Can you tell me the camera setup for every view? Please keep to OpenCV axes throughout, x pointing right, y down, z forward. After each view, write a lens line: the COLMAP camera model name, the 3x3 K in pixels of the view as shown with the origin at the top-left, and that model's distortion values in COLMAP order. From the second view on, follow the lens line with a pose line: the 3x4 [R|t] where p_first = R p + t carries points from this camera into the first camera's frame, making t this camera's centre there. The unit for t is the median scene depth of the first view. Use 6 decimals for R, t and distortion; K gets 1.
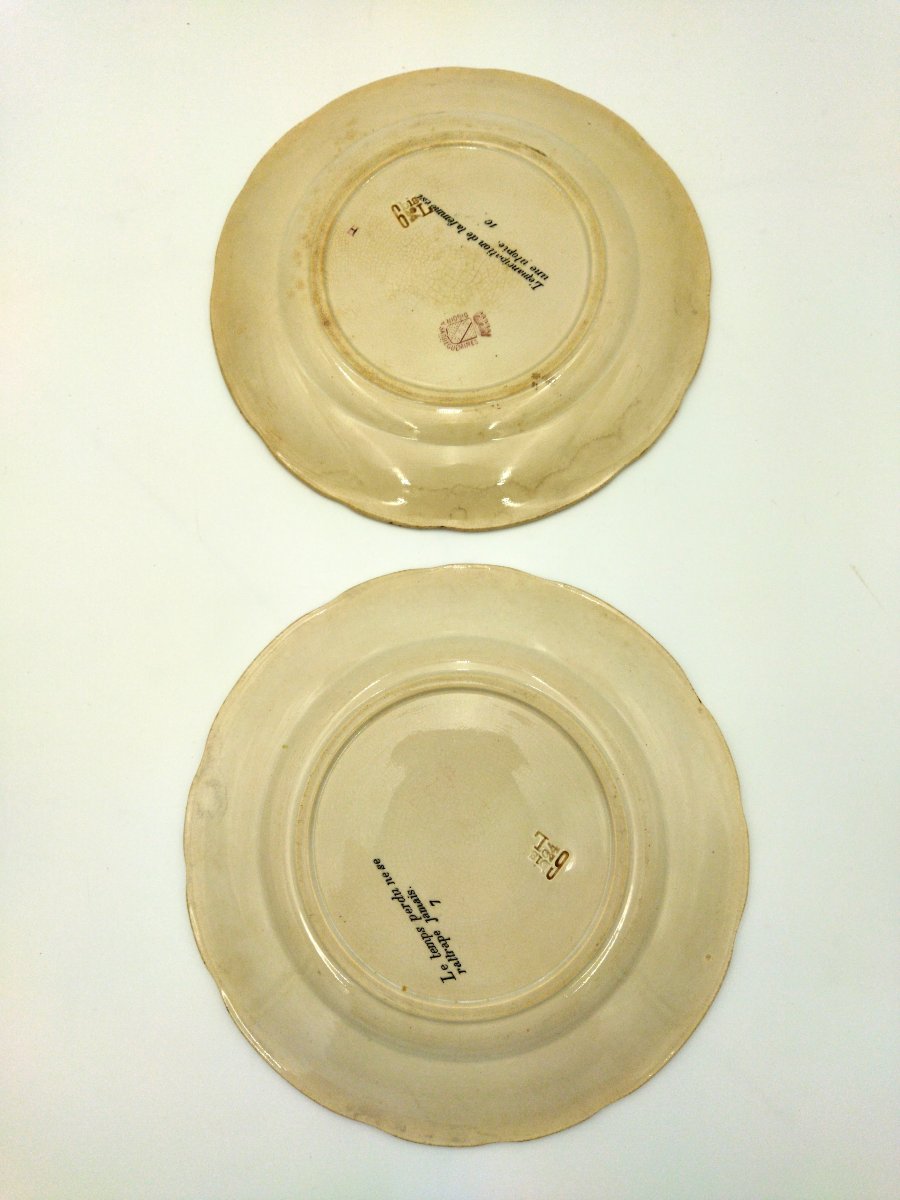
lens RADIAL K [[924.3, 0, 450.0], [0, 924.3, 600.0], [0, 0, 1]] dist [0.090112, -0.151386]
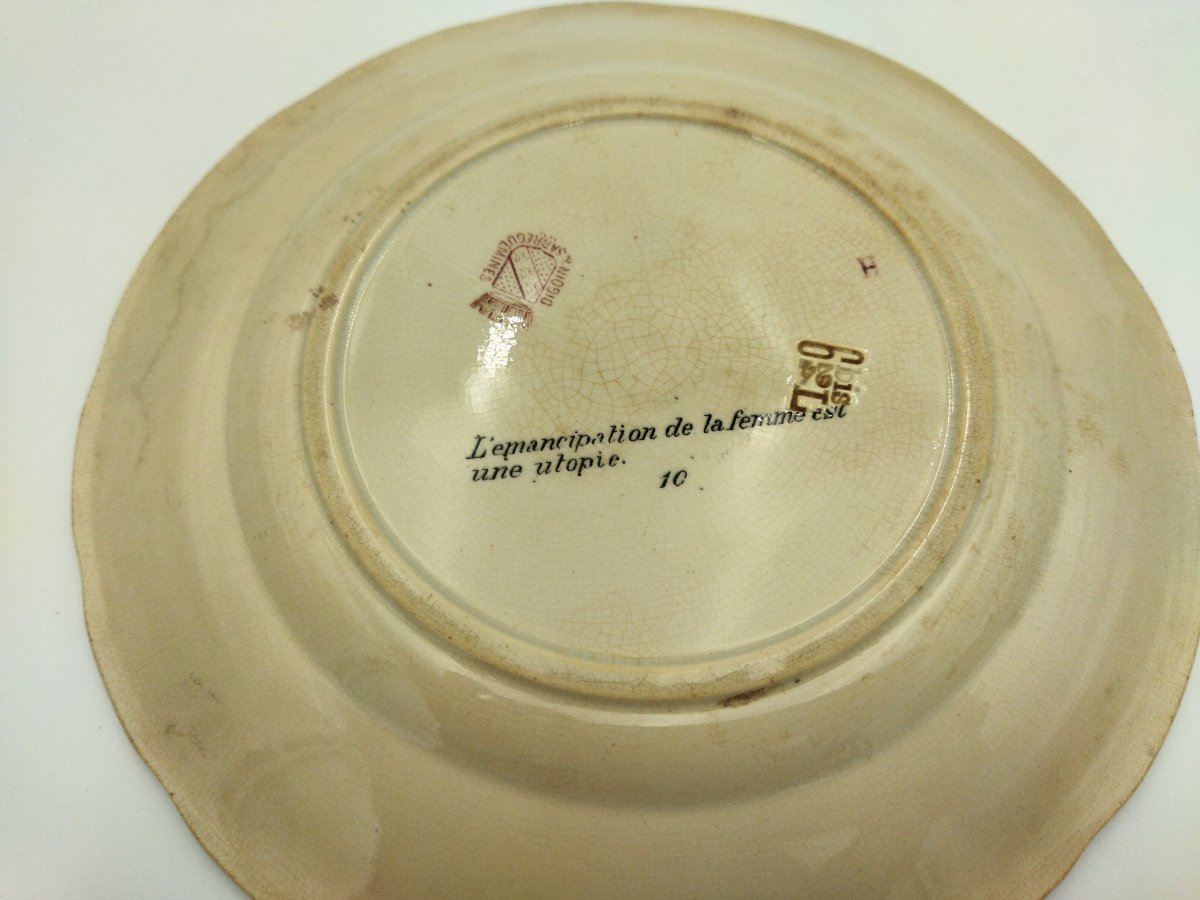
lens RADIAL K [[924.3, 0, 600.0], [0, 924.3, 450.0], [0, 0, 1]] dist [0.090112, -0.151386]
pose [[-0.684307, 0.675810, -0.273872, 0.168244], [-0.713523, -0.543130, 0.442600, -0.554283], [0.150365, 0.498288, 0.853873, 0.648184]]
